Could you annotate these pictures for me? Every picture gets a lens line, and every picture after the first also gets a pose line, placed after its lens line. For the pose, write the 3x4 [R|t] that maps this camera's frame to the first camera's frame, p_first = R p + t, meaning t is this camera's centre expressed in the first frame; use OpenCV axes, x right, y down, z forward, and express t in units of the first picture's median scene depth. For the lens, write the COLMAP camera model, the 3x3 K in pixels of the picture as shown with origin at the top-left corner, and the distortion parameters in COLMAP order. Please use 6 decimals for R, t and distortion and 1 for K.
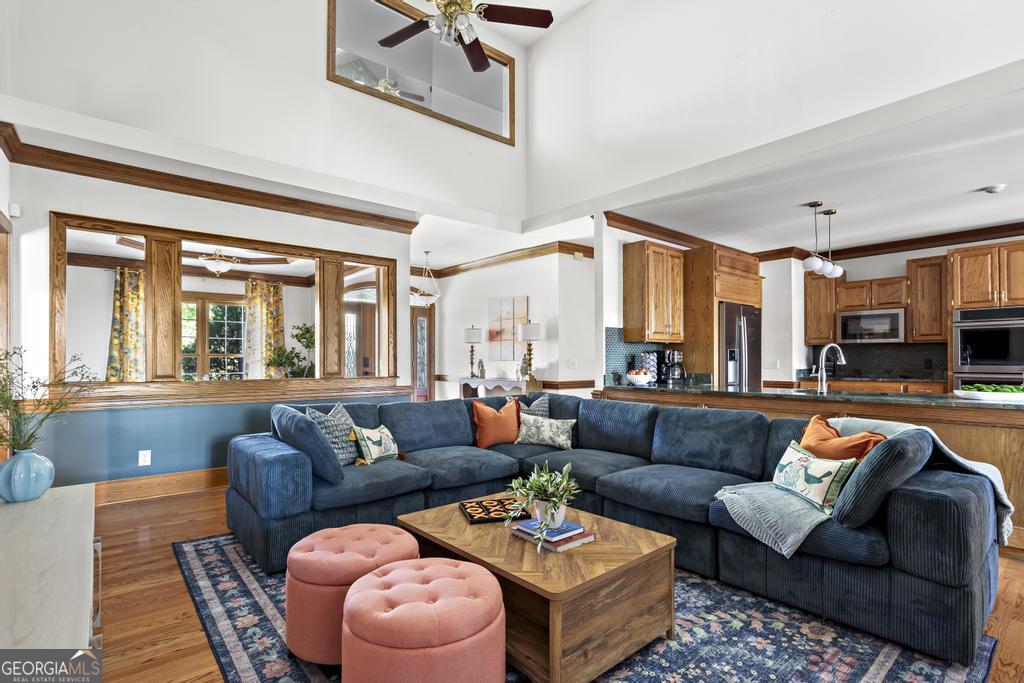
lens RADIAL K [[494.6, 0, 513.3], [0, 494.6, 350.8], [0, 0, 1]] dist [-0.000054, 0.000075]
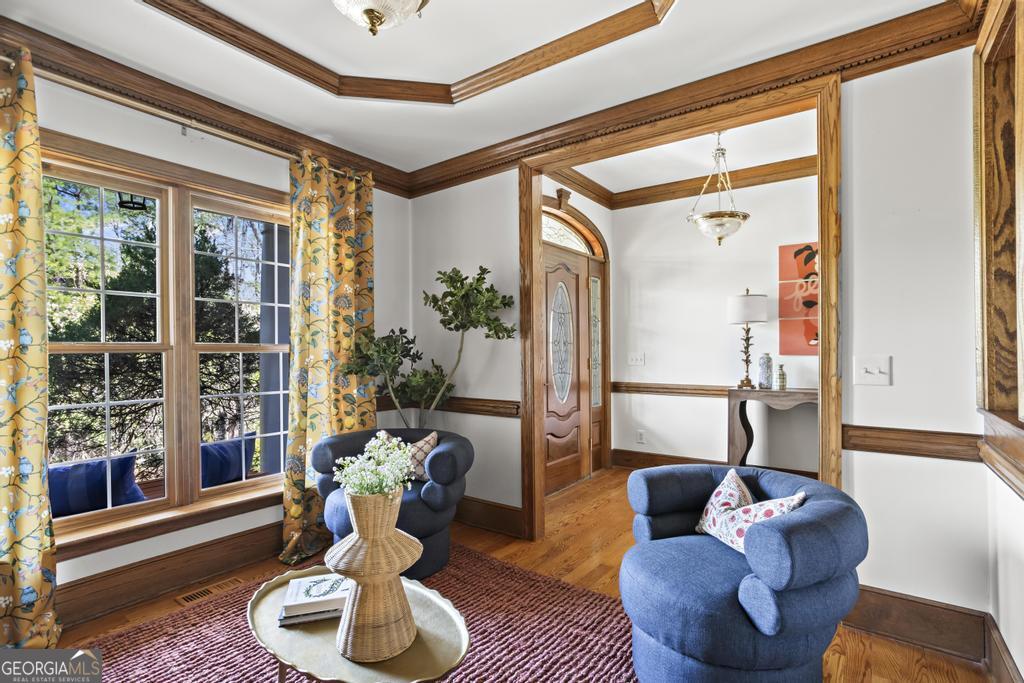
lens RADIAL K [[494.6, 0, 511.6], [0, 494.6, 348.0], [0, 0, 1]] dist [-0.000054, 0.000075]
pose [[0.969945, -0.002281, 0.243312, -0.429228], [-0.001753, 0.999865, 0.016359, 0.002587], [-0.243317, -0.016294, 0.969810, 0.530928]]
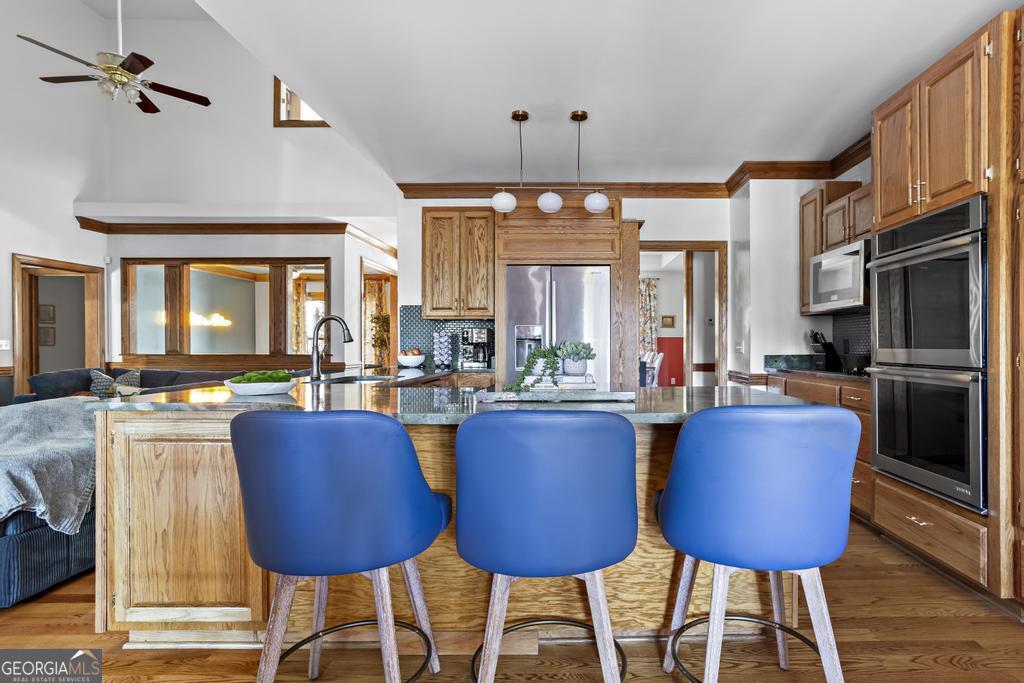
lens RADIAL K [[494.6, 0, 514.6], [0, 494.6, 343.7], [0, 0, 1]] dist [-0.000054, 0.000075]
pose [[0.761036, 0.000232, -0.648709, 0.978252], [0.012477, 0.999810, 0.014995, 0.014919], [0.648589, -0.019506, 0.760888, 0.411744]]
